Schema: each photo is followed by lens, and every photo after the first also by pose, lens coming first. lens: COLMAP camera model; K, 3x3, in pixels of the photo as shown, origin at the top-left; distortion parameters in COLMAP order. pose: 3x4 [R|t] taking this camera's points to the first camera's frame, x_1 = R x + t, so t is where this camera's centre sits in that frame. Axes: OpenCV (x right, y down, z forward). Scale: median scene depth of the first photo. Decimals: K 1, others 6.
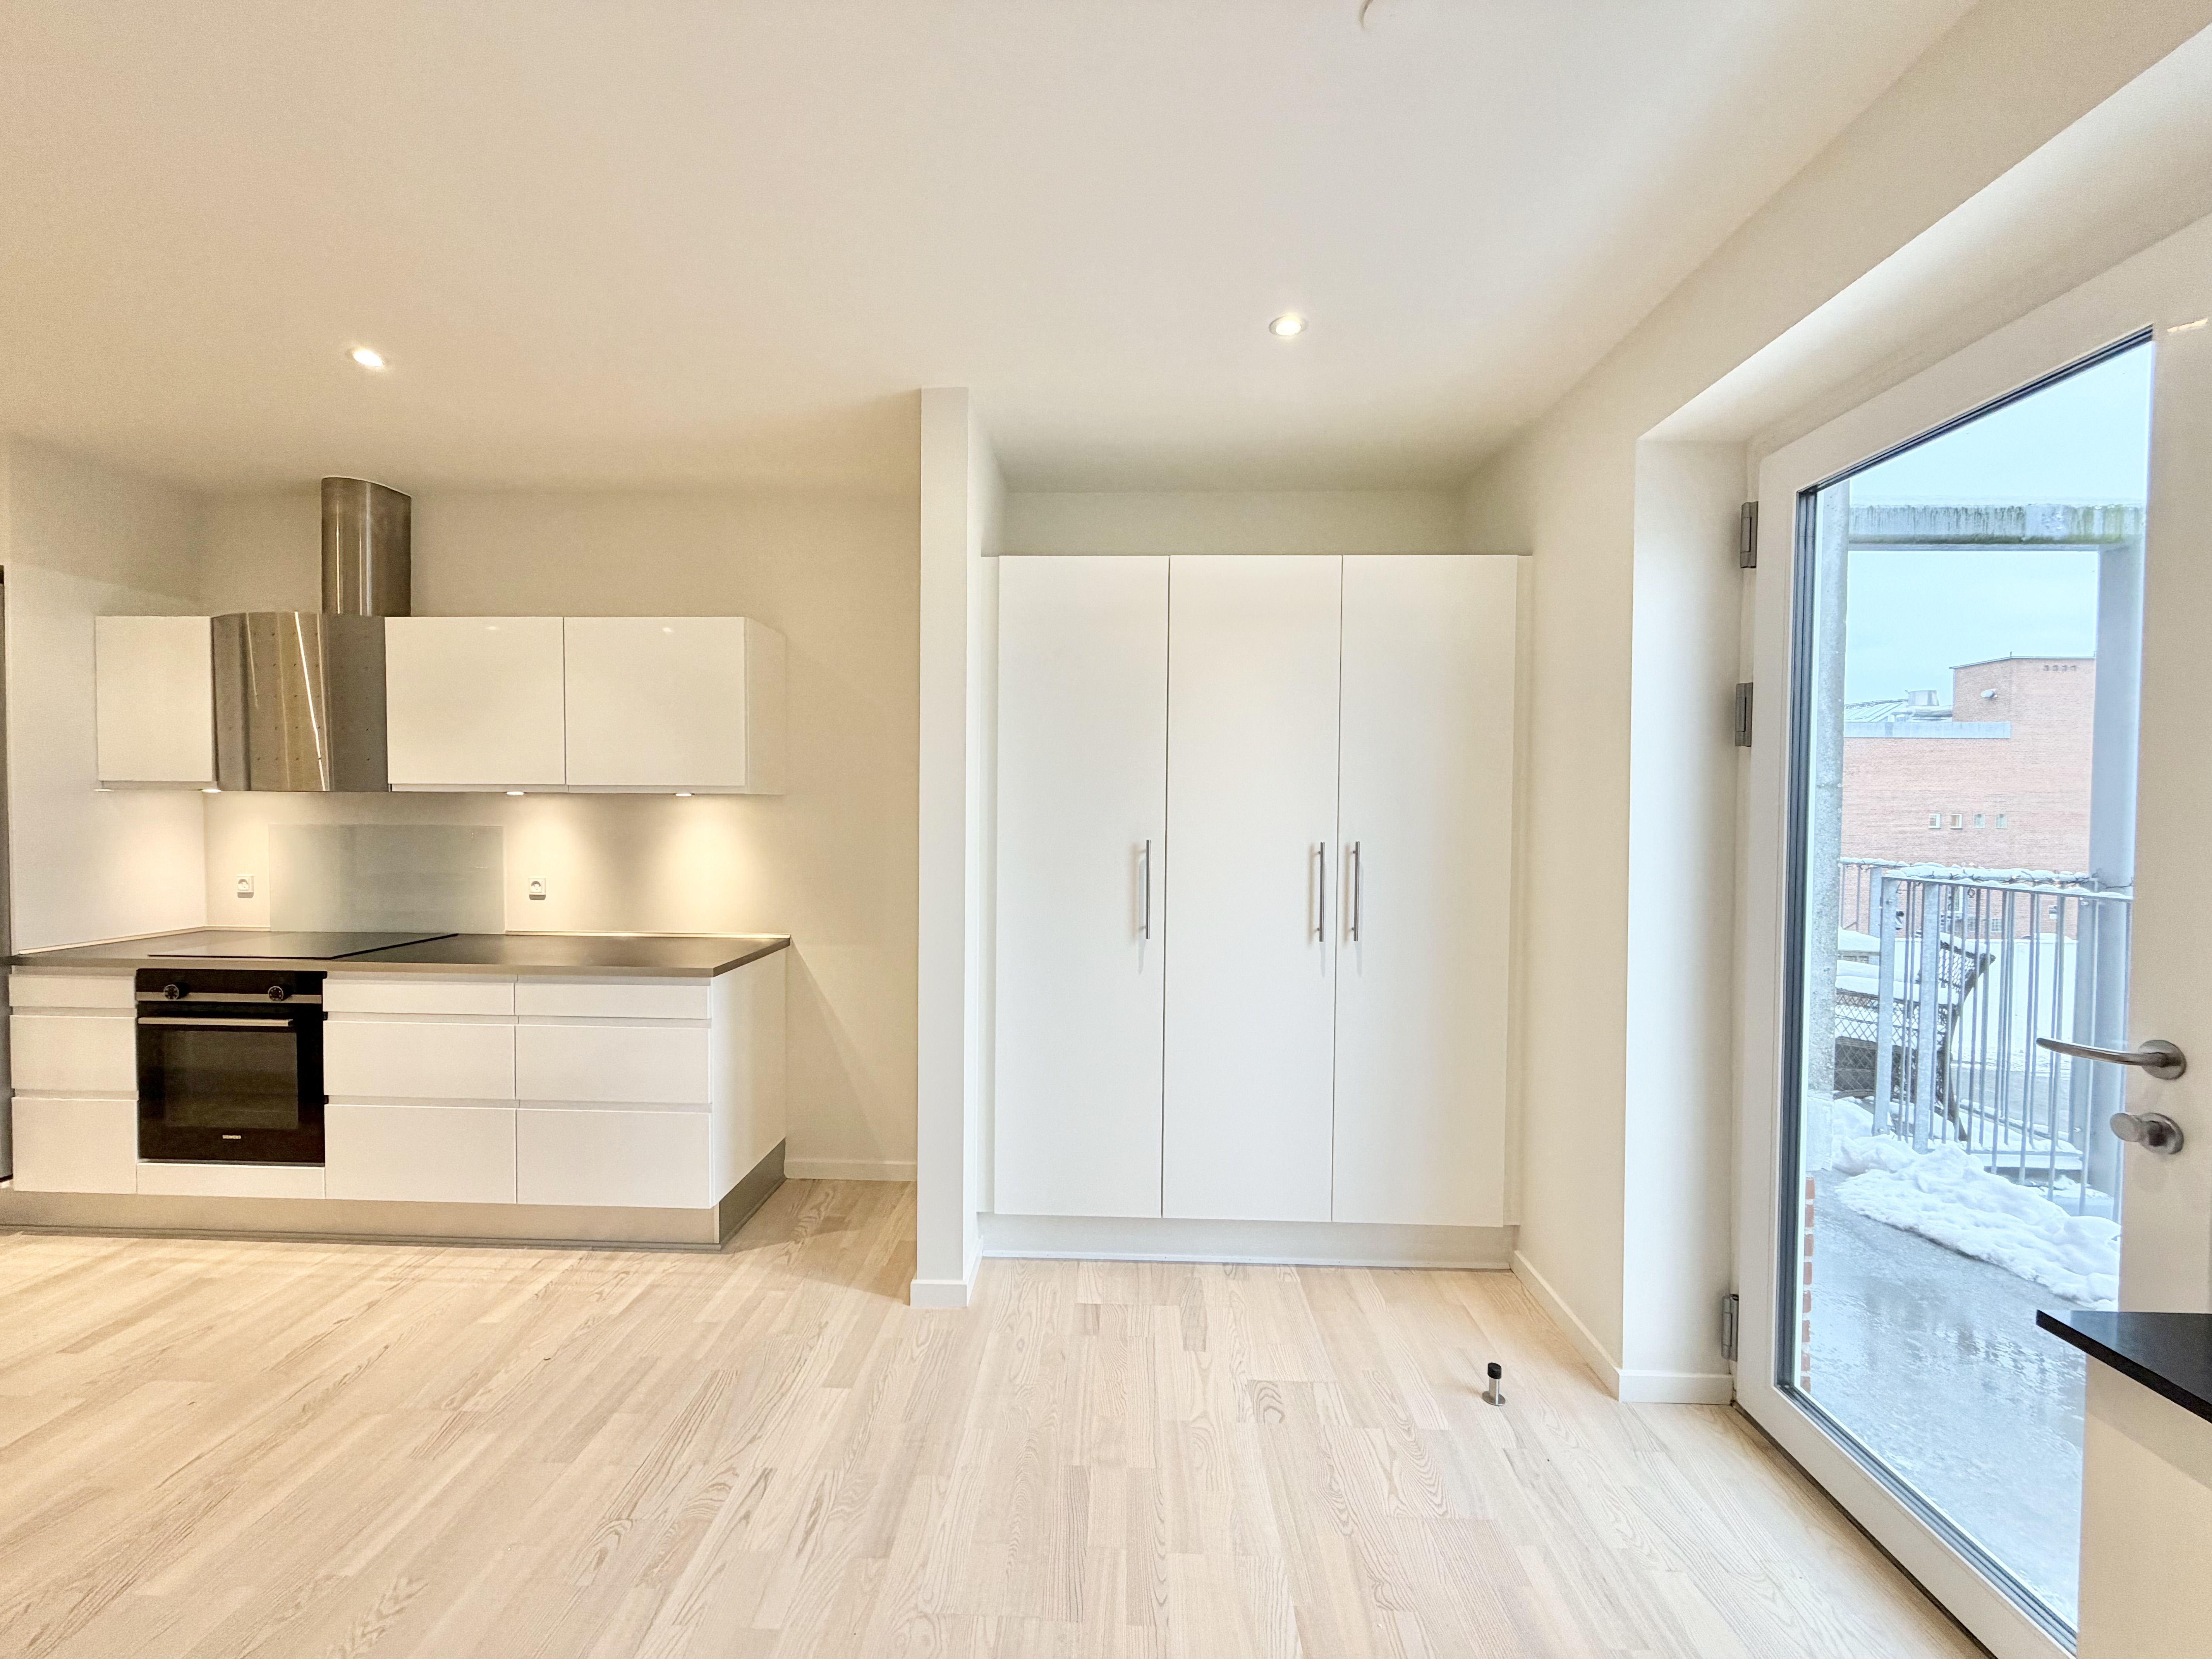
lens RADIAL K [[881.9, 0, 1100.9], [0, 881.9, 826.9], [0, 0, 1]] dist [-0.002563, 0.000116]
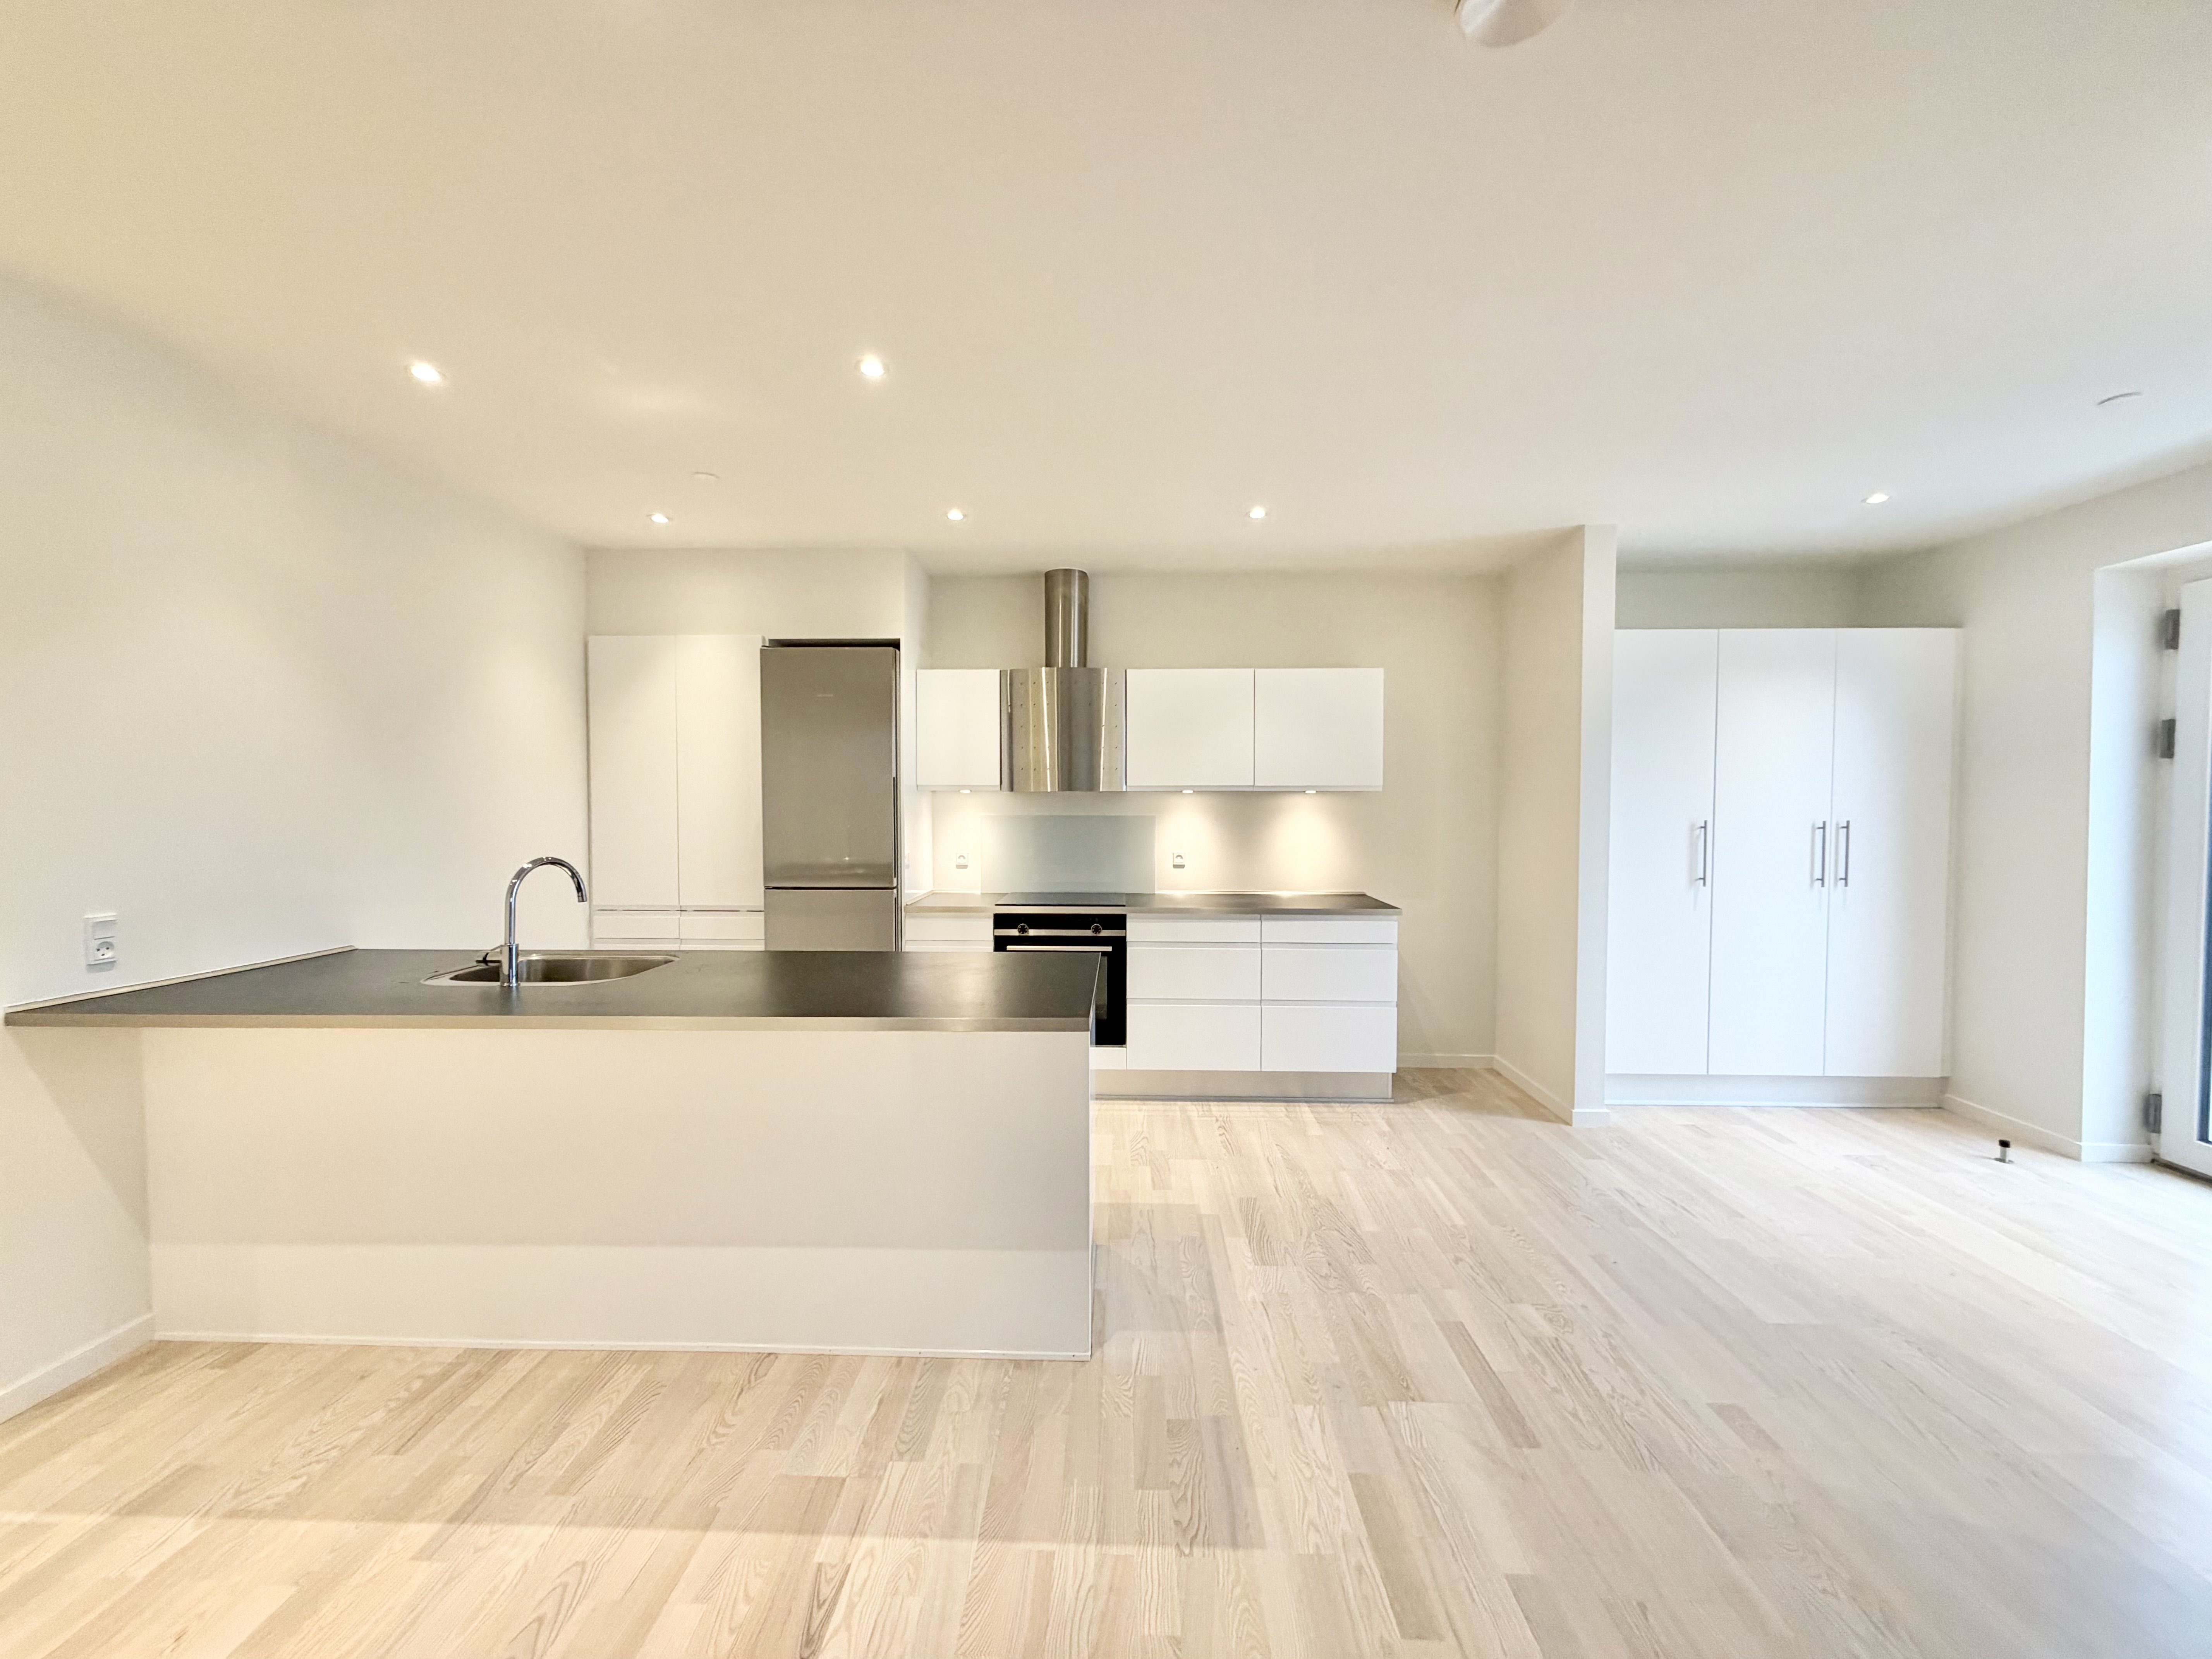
lens RADIAL K [[881.9, 0, 1097.3], [0, 881.9, 820.6], [0, 0, 1]] dist [-0.002563, 0.000116]
pose [[0.999972, -0.007421, 0.000726, -0.973785], [0.007423, 0.999970, -0.002044, 0.011199], [-0.000711, 0.002050, 0.999998, -0.493632]]
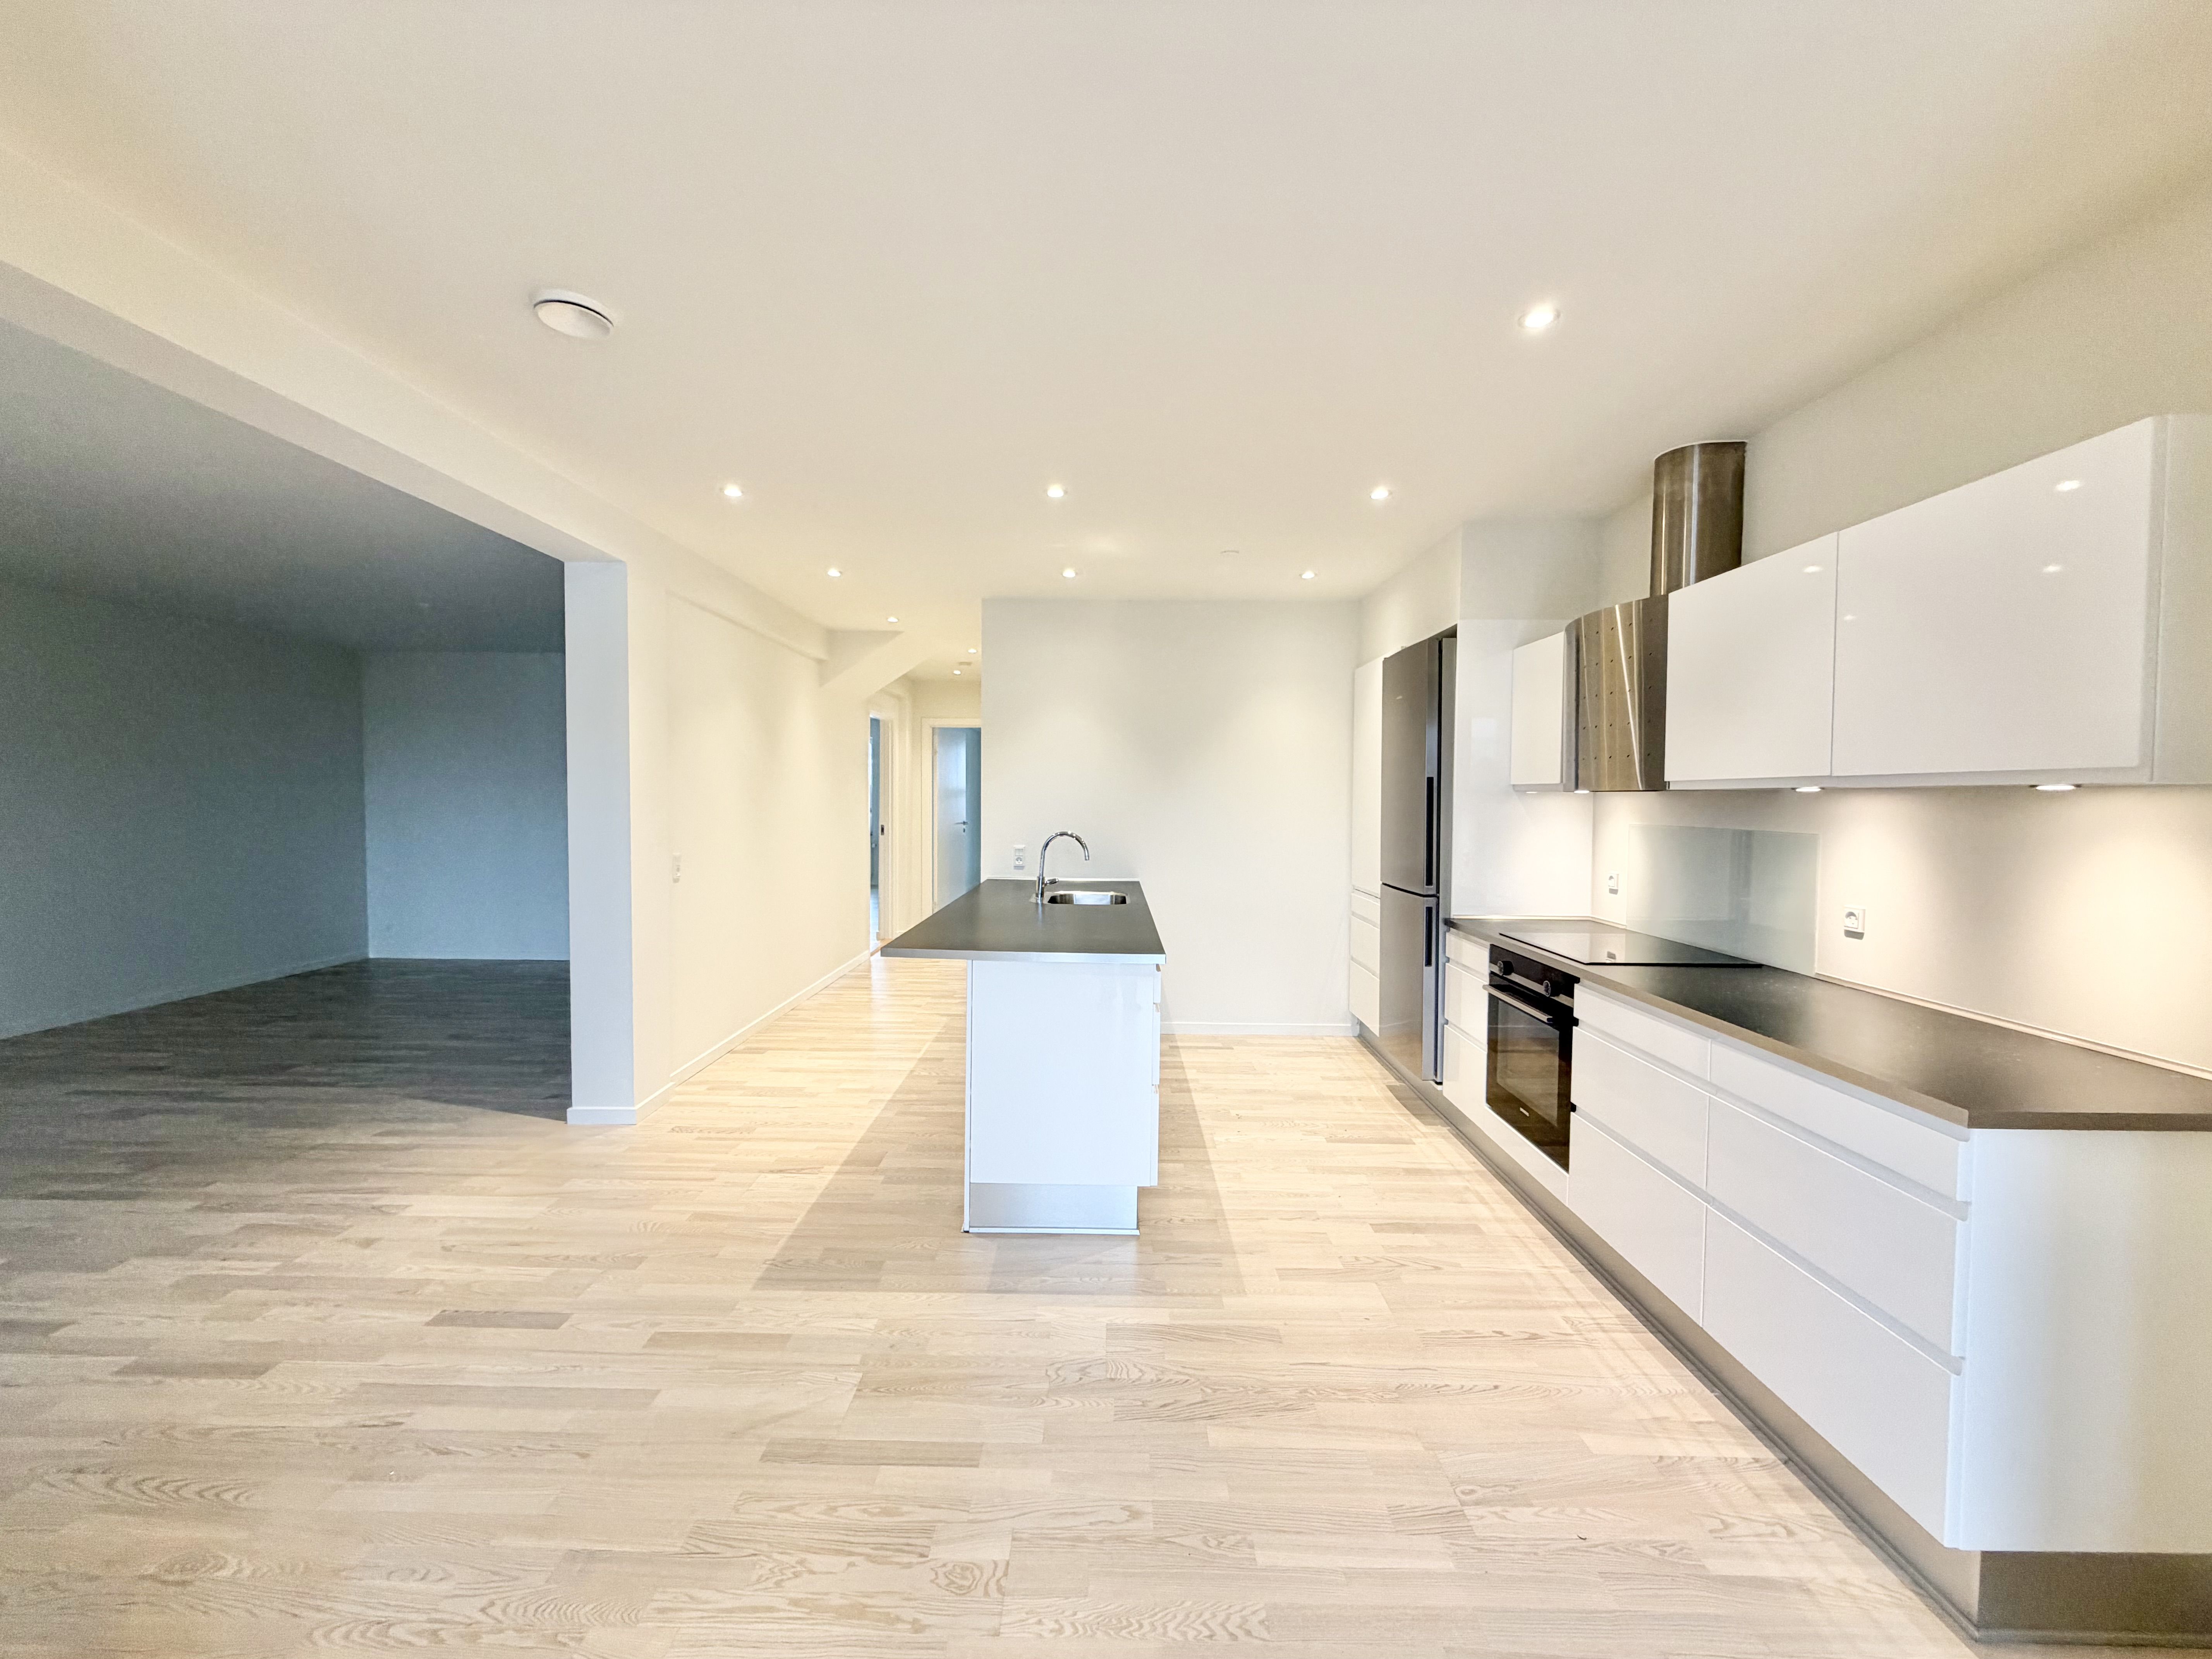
lens RADIAL K [[881.9, 0, 1097.0], [0, 881.9, 829.5], [0, 0, 1]] dist [-0.002563, 0.000116]
pose [[0.014238, 0.028237, -0.999500, 0.081526], [-0.029763, 0.999170, 0.027803, -0.009034], [0.999456, 0.029352, 0.015066, 0.470942]]
